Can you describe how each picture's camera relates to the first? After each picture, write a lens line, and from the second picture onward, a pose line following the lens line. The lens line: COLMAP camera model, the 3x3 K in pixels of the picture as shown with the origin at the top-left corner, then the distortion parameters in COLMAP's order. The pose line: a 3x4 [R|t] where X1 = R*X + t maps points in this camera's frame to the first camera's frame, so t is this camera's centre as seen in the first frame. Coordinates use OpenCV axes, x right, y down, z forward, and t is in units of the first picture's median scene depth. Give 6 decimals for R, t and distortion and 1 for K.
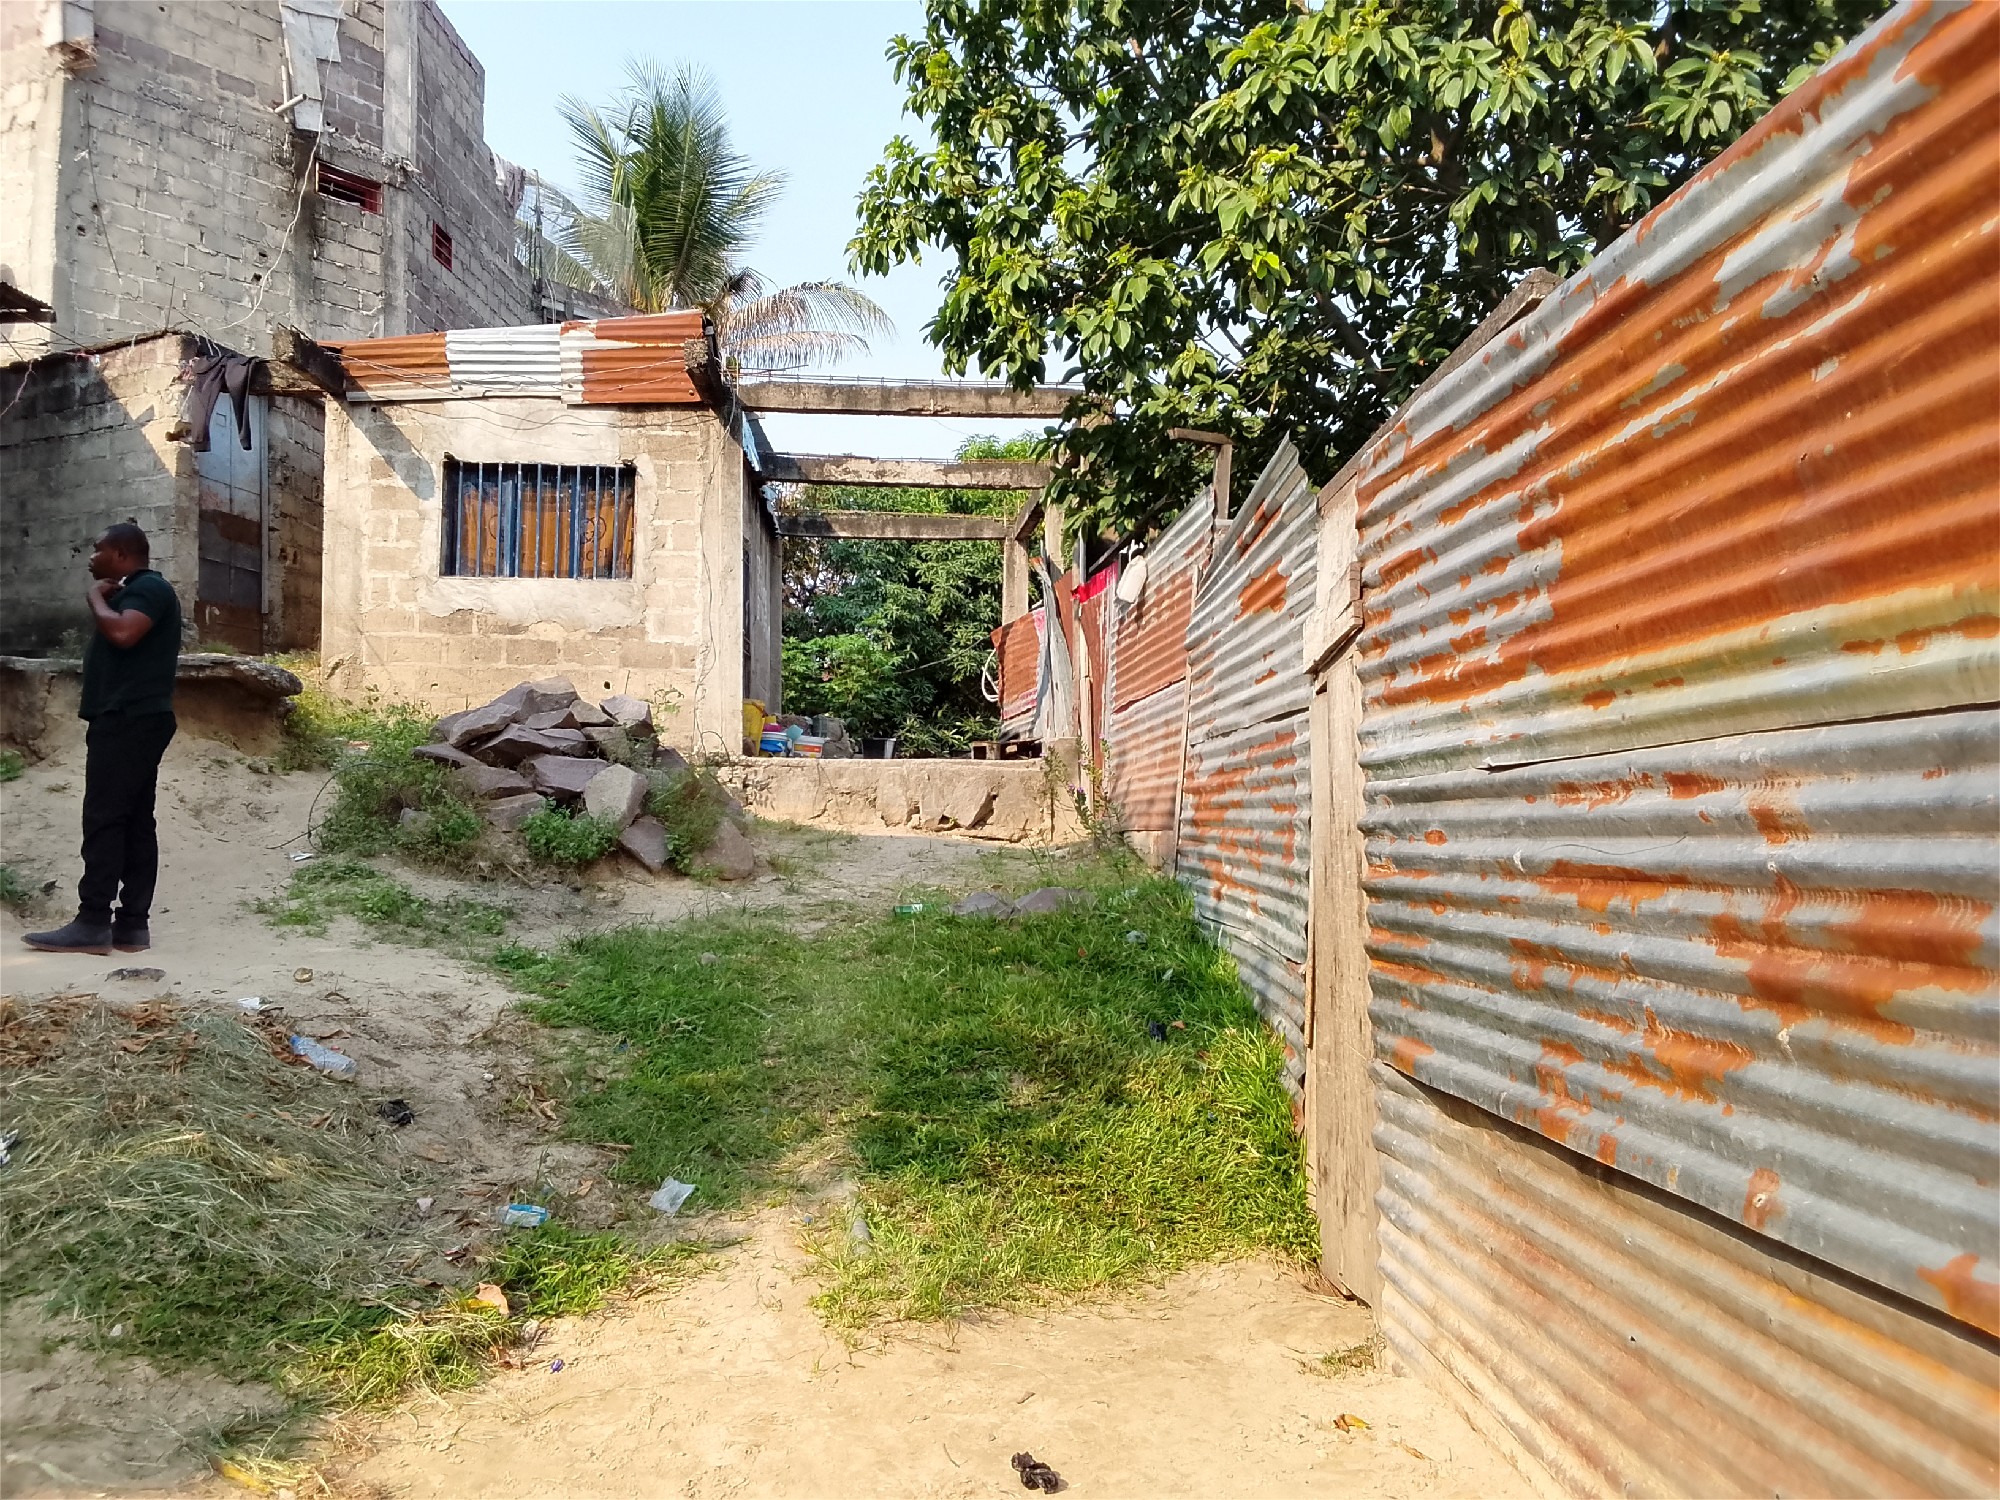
lens RADIAL K [[1614.8, 0, 1003.7], [0, 1614.8, 721.9], [0, 0, 1]] dist [0.134608, -0.221691]
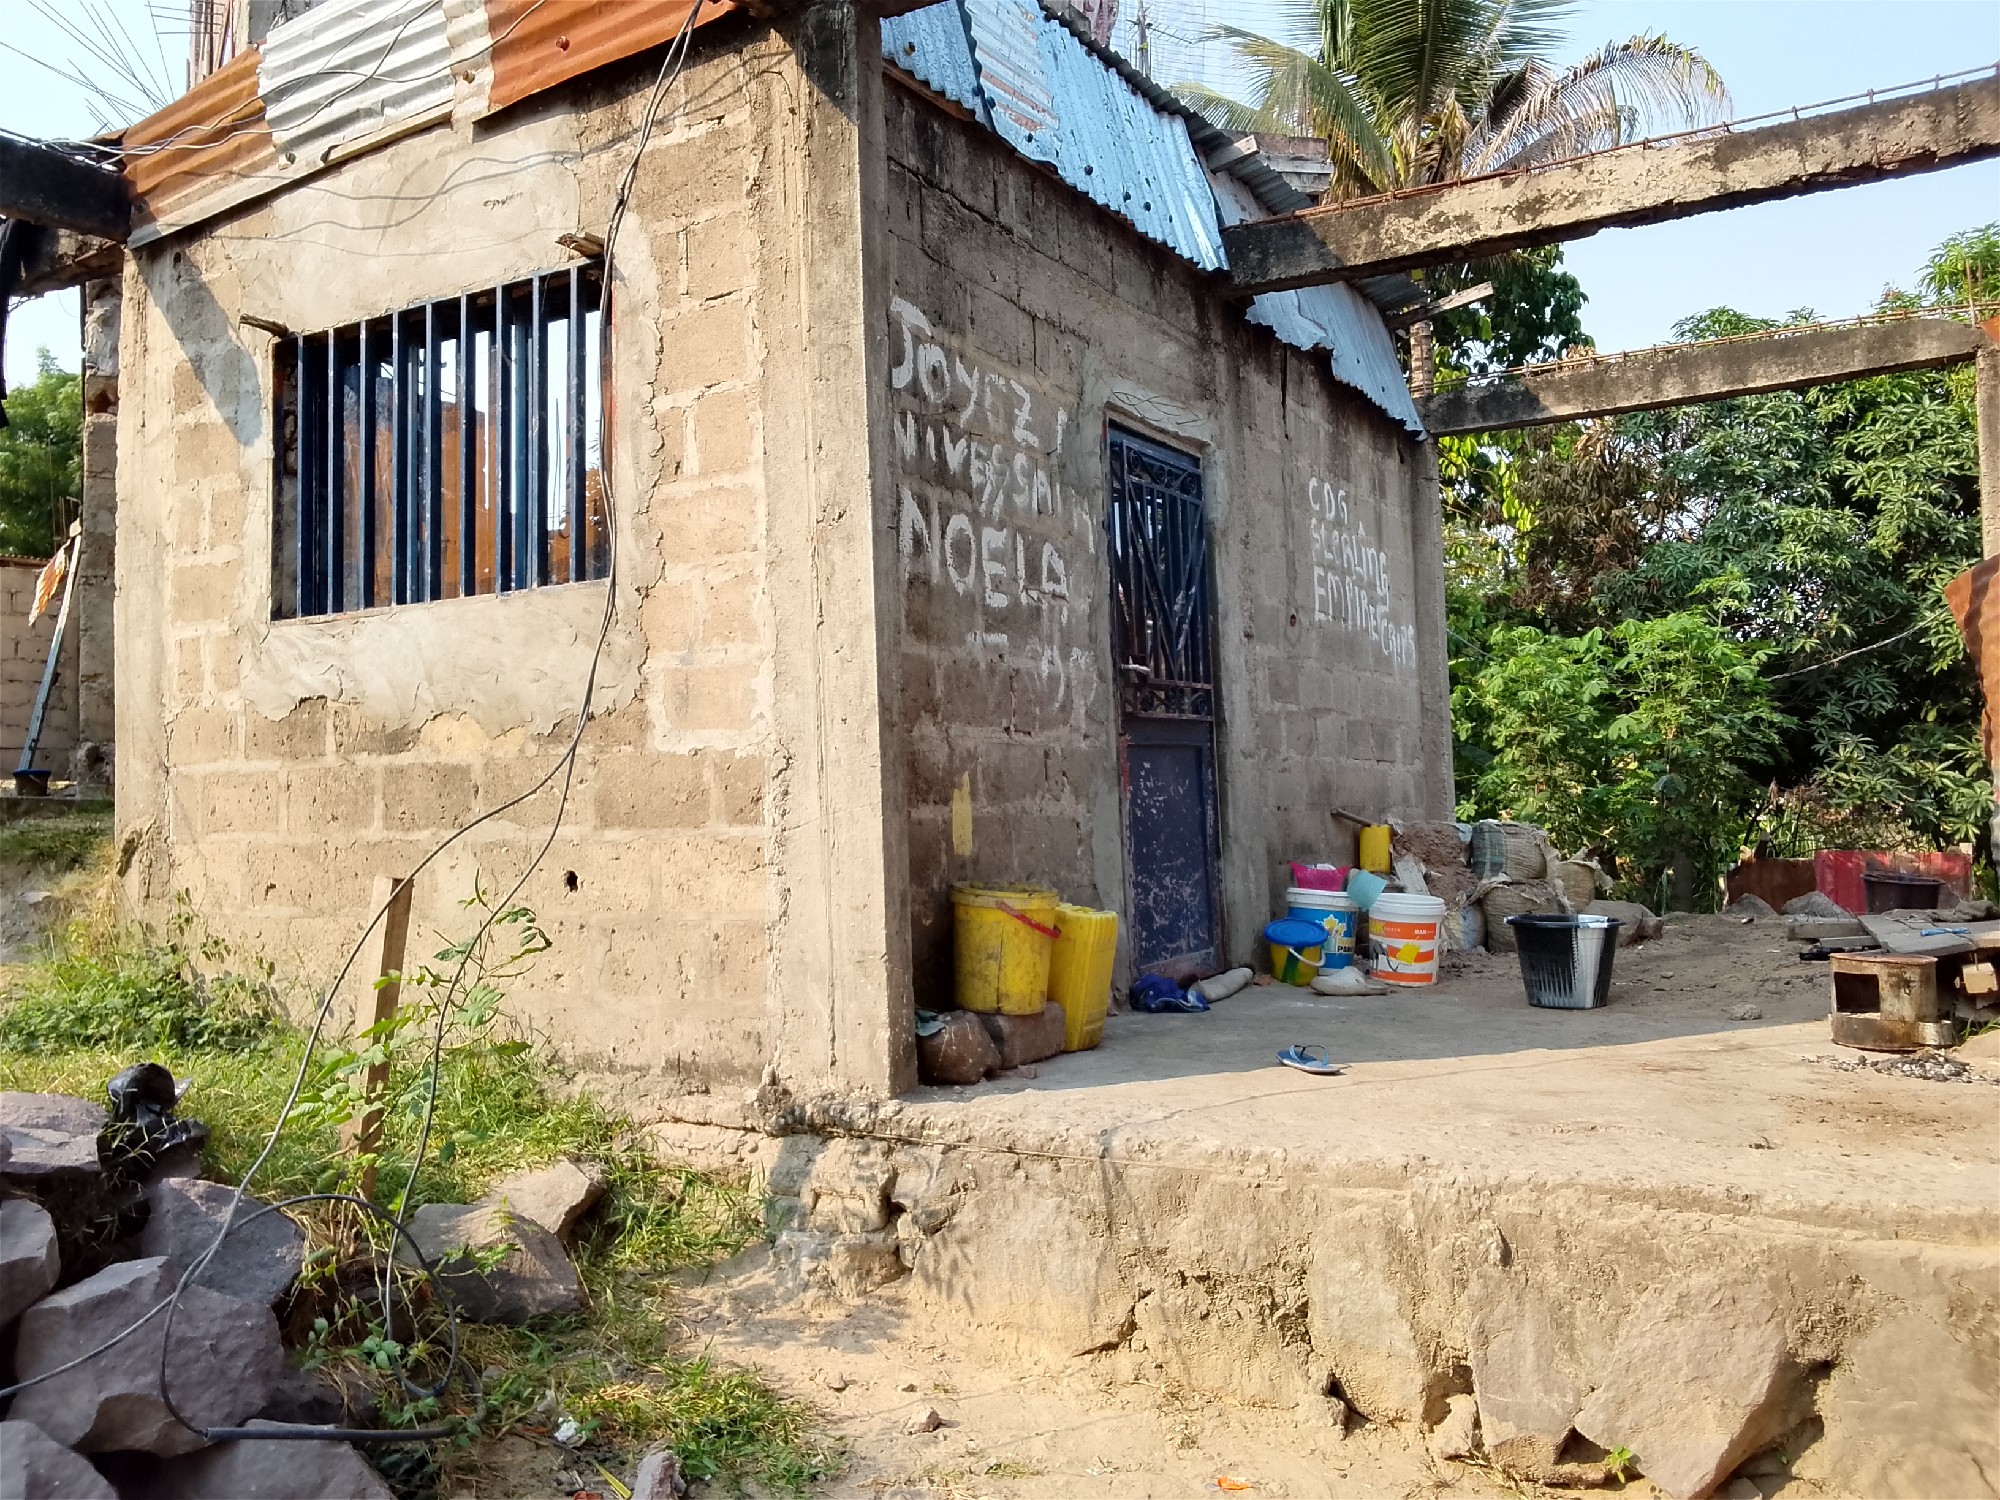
lens RADIAL K [[1616.0, 0, 963.9], [0, 1616.0, 722.0], [0, 0, 1]] dist [0.093156, -0.147815]
pose [[0.819940, -0.060749, -0.569217, 0.031261], [0.065620, 0.997773, -0.011963, -0.047044], [0.568676, -0.027543, 0.822100, 0.753656]]
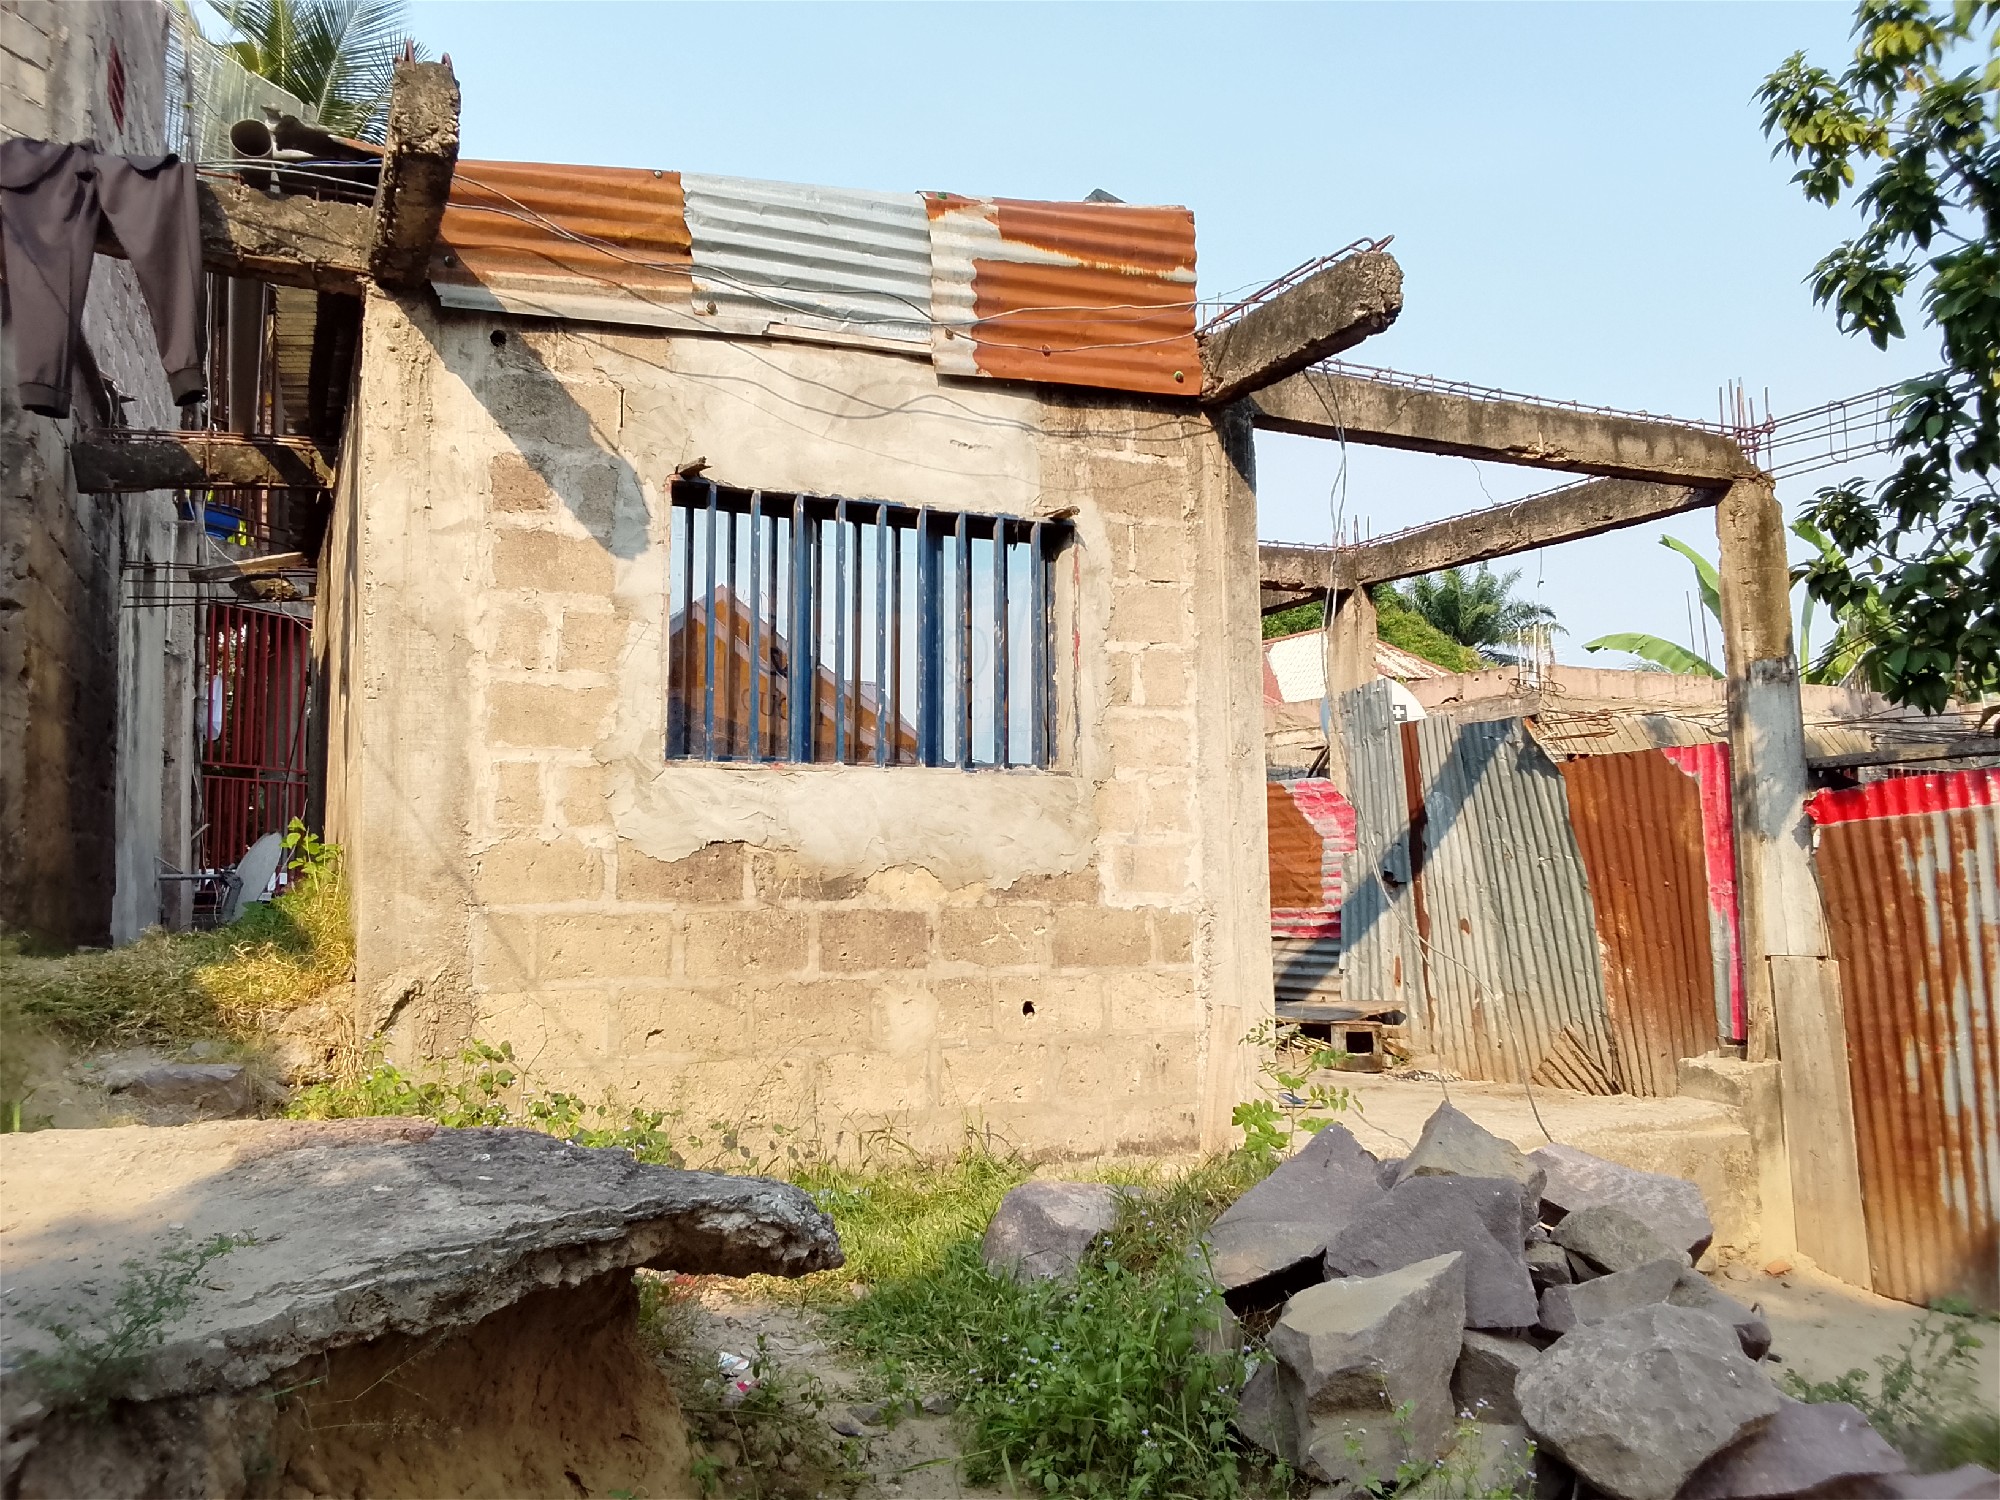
lens RADIAL K [[1614.8, 0, 1003.7], [0, 1614.8, 721.9], [0, 0, 1]] dist [0.134608, -0.221691]
pose [[0.920364, 0.024334, 0.390305, -0.421997], [-0.007909, 0.999016, -0.043635, -0.080918], [-0.390982, 0.037074, 0.919651, 0.591645]]
